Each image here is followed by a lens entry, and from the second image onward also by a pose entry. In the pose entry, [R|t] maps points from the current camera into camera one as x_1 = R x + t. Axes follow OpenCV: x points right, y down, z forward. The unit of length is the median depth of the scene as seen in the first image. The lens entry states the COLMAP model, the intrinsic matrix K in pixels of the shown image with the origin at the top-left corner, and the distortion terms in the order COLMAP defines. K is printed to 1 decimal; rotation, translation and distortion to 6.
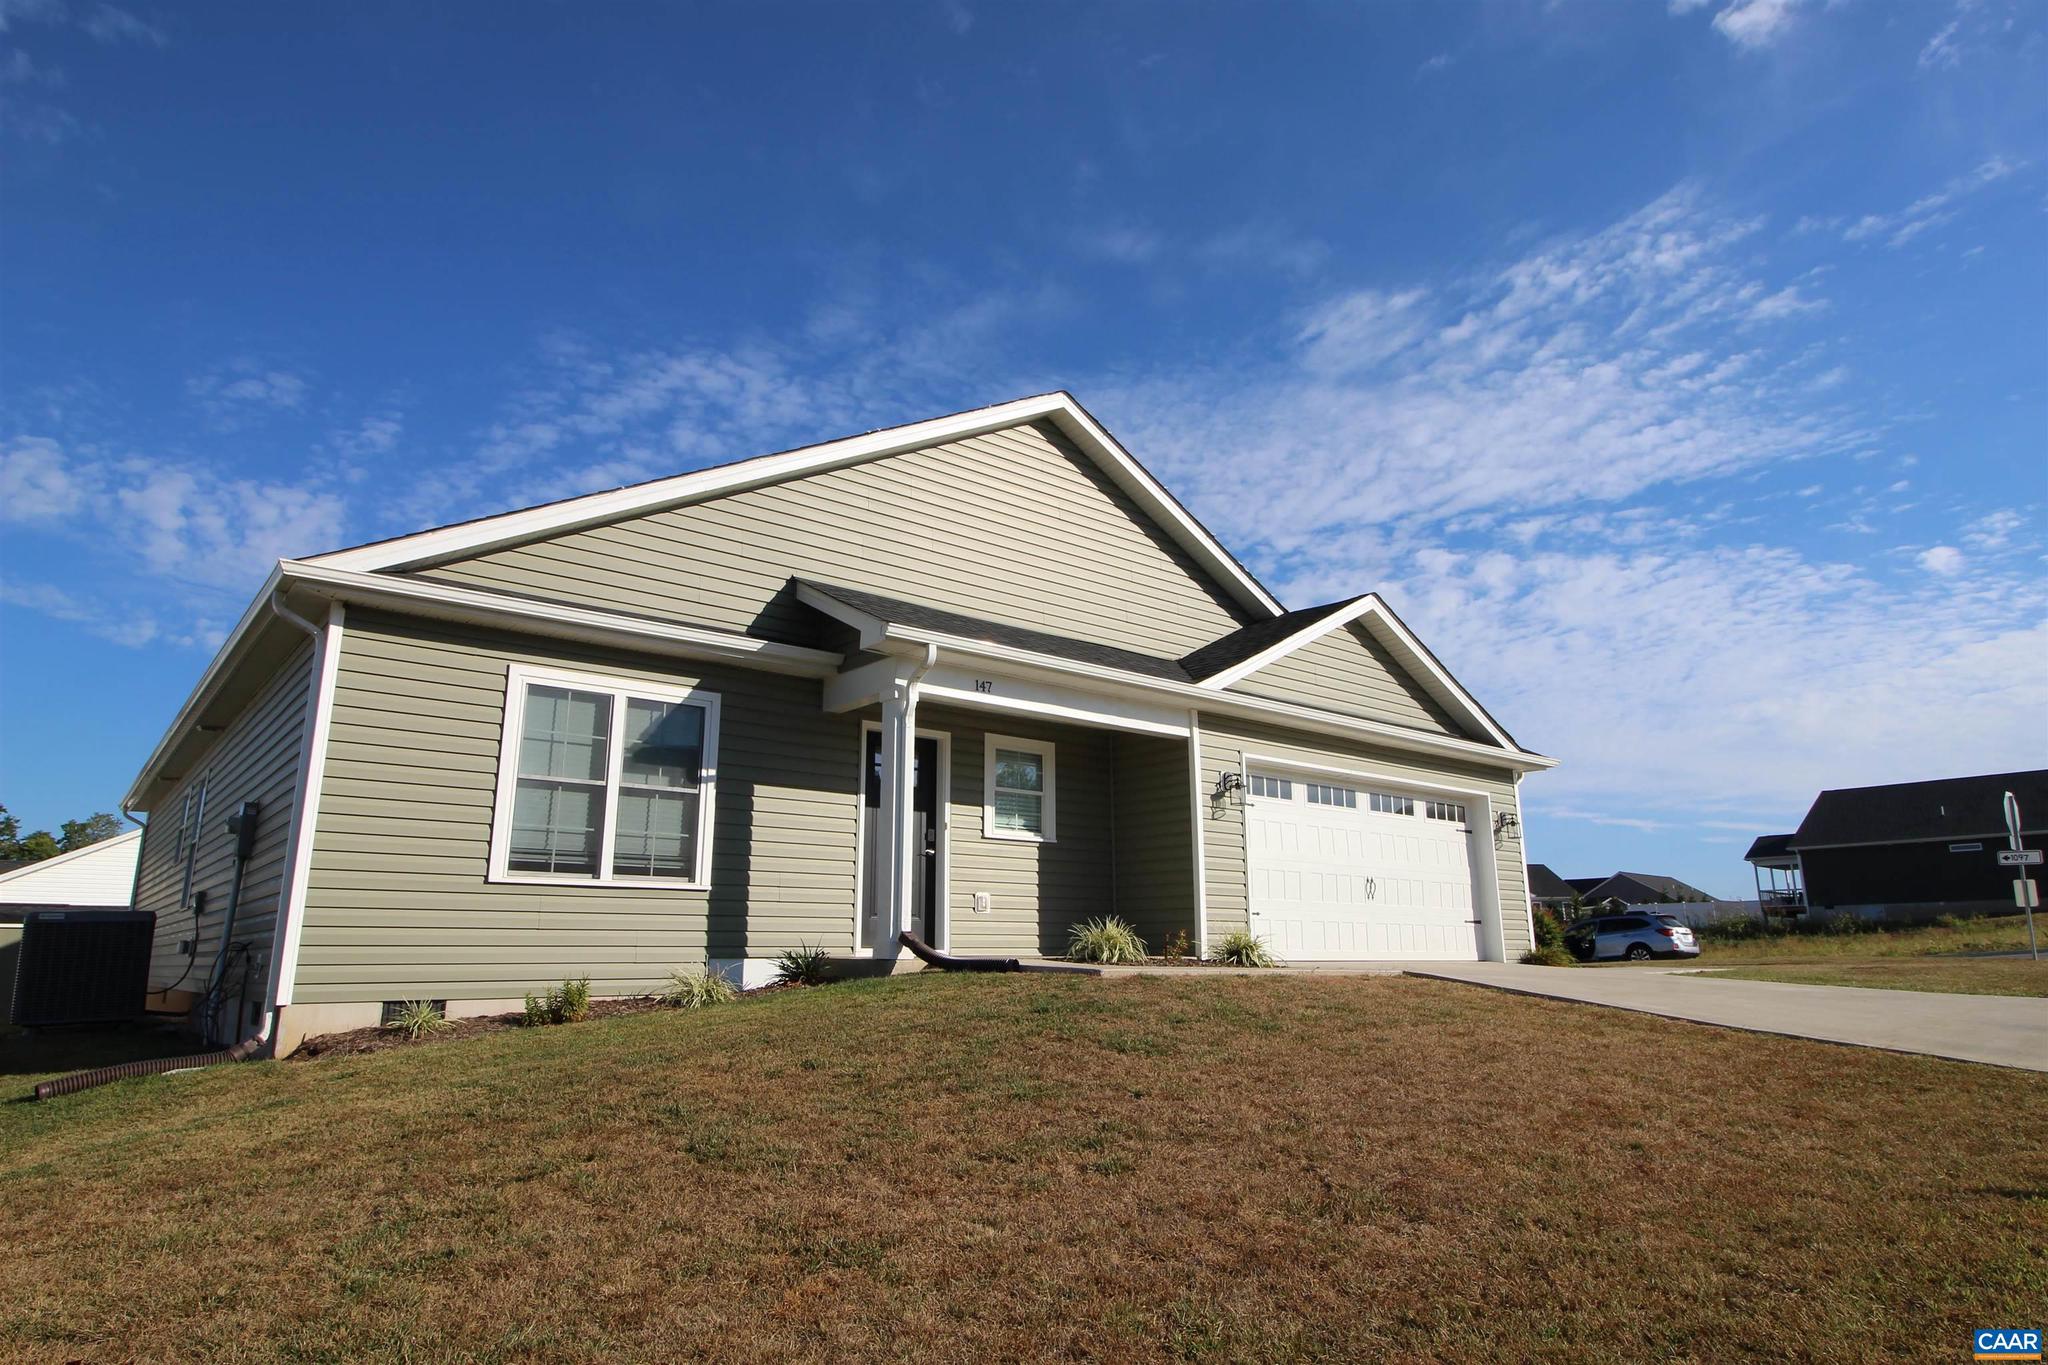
lens RADIAL K [[1217.8, 0, 1029.8], [0, 1217.8, 680.5], [0, 0, 1]] dist [0.000309, -0.003657]
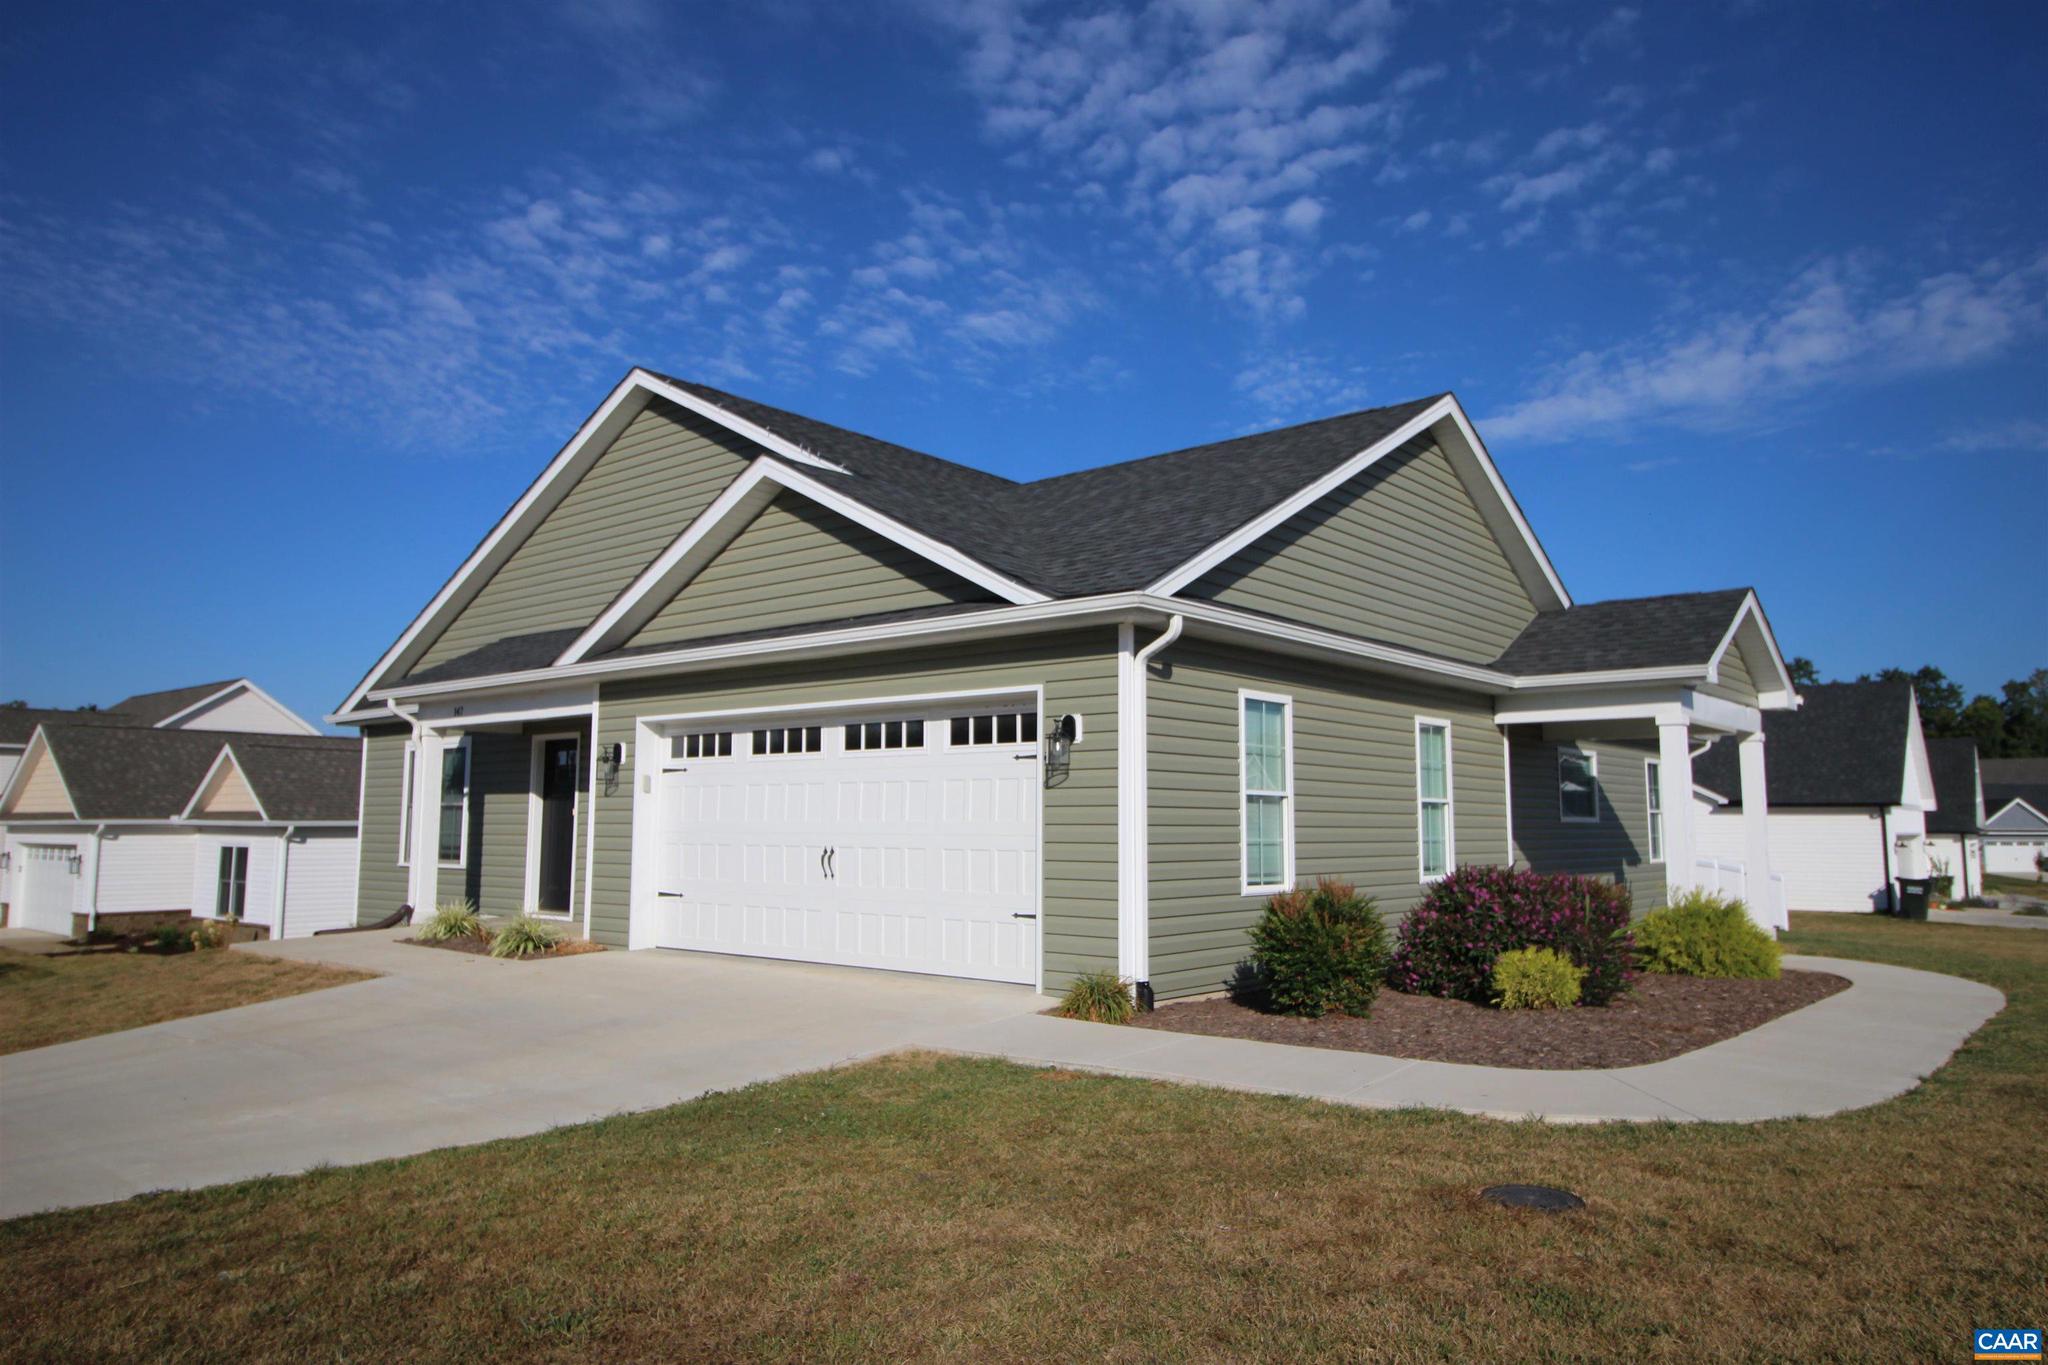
lens RADIAL K [[1373.2, 0, 1013.5], [0, 1373.2, 661.9], [0, 0, 1]] dist [-0.004221, -0.005128]
pose [[0.170379, -0.111786, -0.979017, 1.253945], [0.219224, 0.972944, -0.072941, 0.158752], [0.960683, -0.202197, 0.190276, 1.115672]]
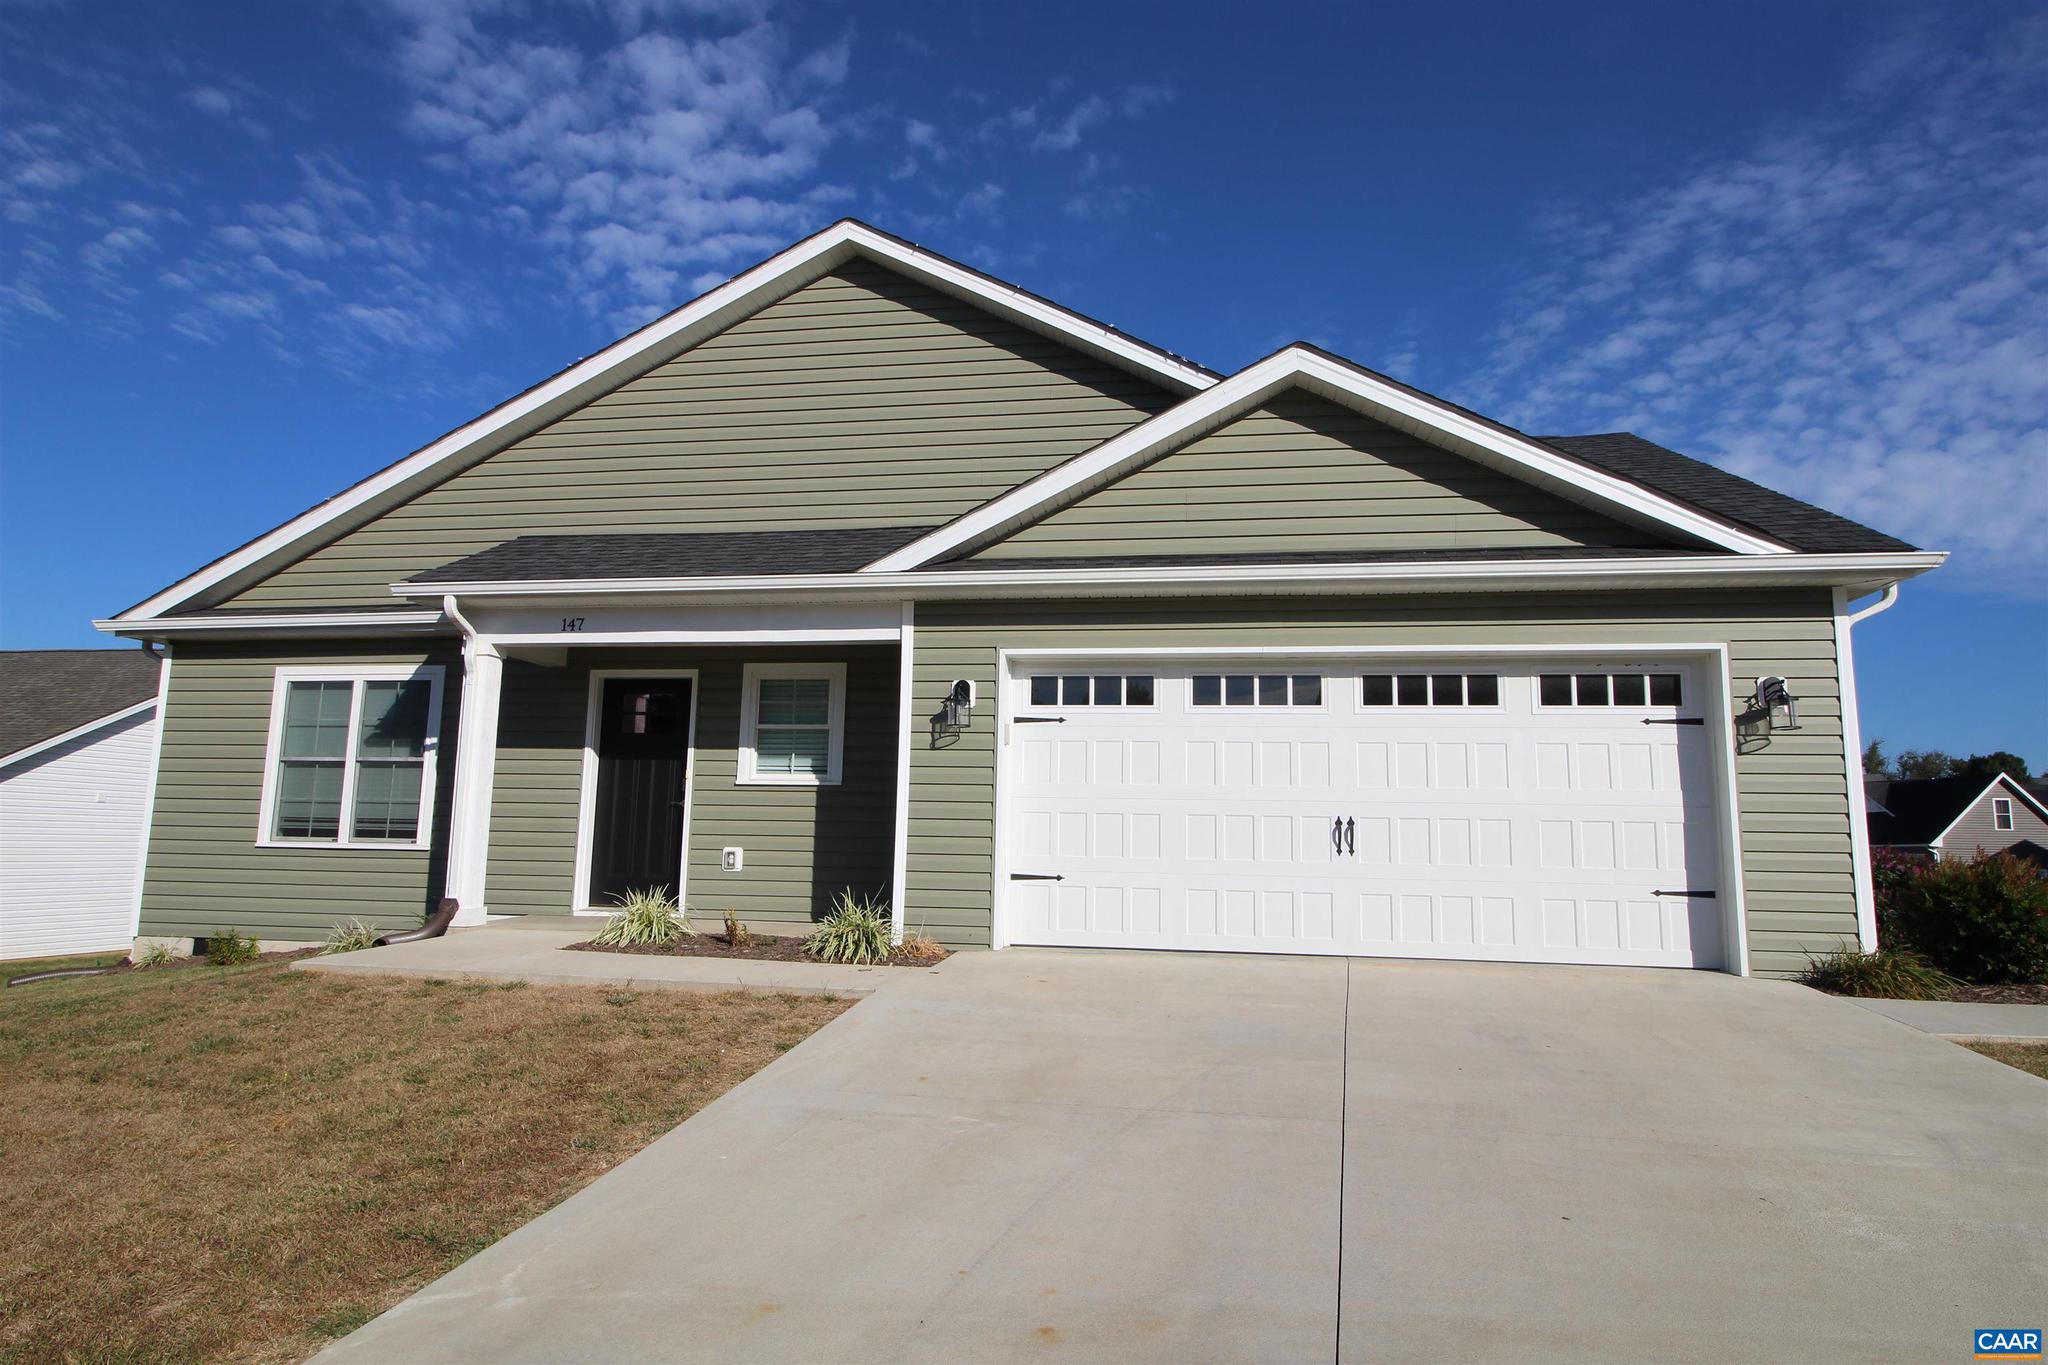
lens RADIAL K [[1217.8, 0, 1008.2], [0, 1217.8, 661.4], [0, 0, 1]] dist [0.000309, -0.003657]
pose [[0.649049, -0.100228, -0.754115, 0.725313], [0.151263, 0.988493, -0.001191, 0.069574], [0.745556, -0.113297, 0.656741, 0.560133]]
